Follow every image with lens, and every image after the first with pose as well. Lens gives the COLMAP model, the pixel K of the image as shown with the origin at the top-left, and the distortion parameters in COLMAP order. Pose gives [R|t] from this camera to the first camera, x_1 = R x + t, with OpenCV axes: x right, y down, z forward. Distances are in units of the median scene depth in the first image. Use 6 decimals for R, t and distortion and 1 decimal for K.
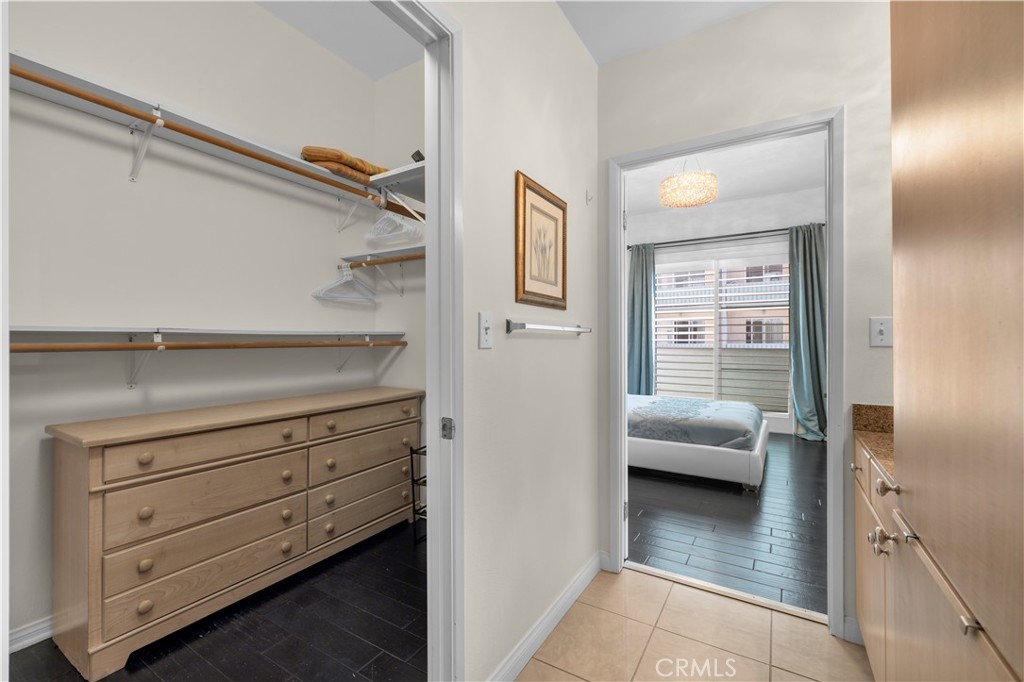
lens RADIAL K [[433.0, 0, 515.3], [0, 433.0, 341.9], [0, 0, 1]] dist [0.008186, 0.000082]
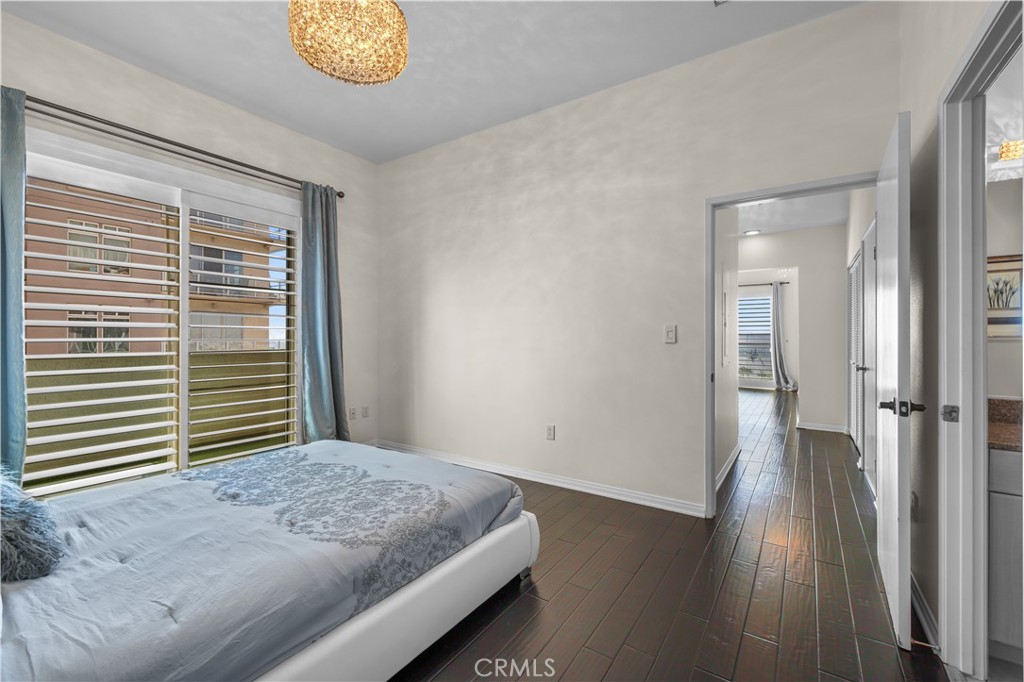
lens RADIAL K [[433.0, 0, 514.4], [0, 433.0, 338.1], [0, 0, 1]] dist [0.008186, 0.000082]
pose [[0.049693, -0.001539, 0.998763, -0.063960], [-0.000813, 0.999998, 0.001581, -0.007895], [-0.998764, -0.000891, 0.049691, 0.624634]]
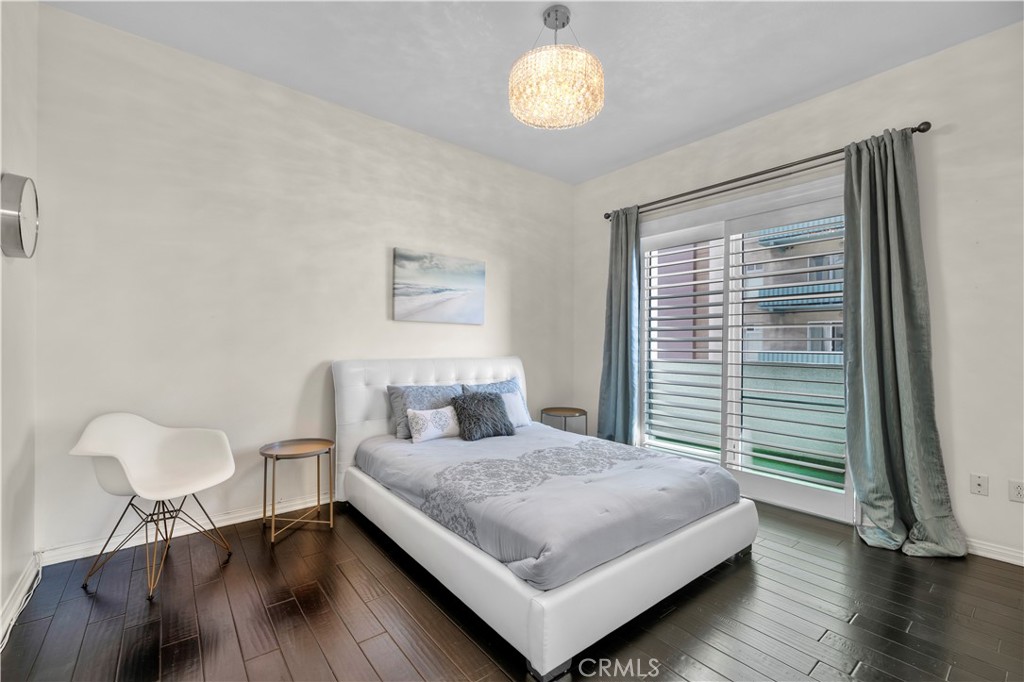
lens RADIAL K [[433.0, 0, 515.8], [0, 433.0, 344.3], [0, 0, 1]] dist [0.008186, 0.000082]
pose [[0.941878, 0.008408, -0.335849, 0.430589], [-0.007430, 0.999964, 0.004199, -0.014445], [0.335872, -0.001459, 0.941907, 0.346576]]
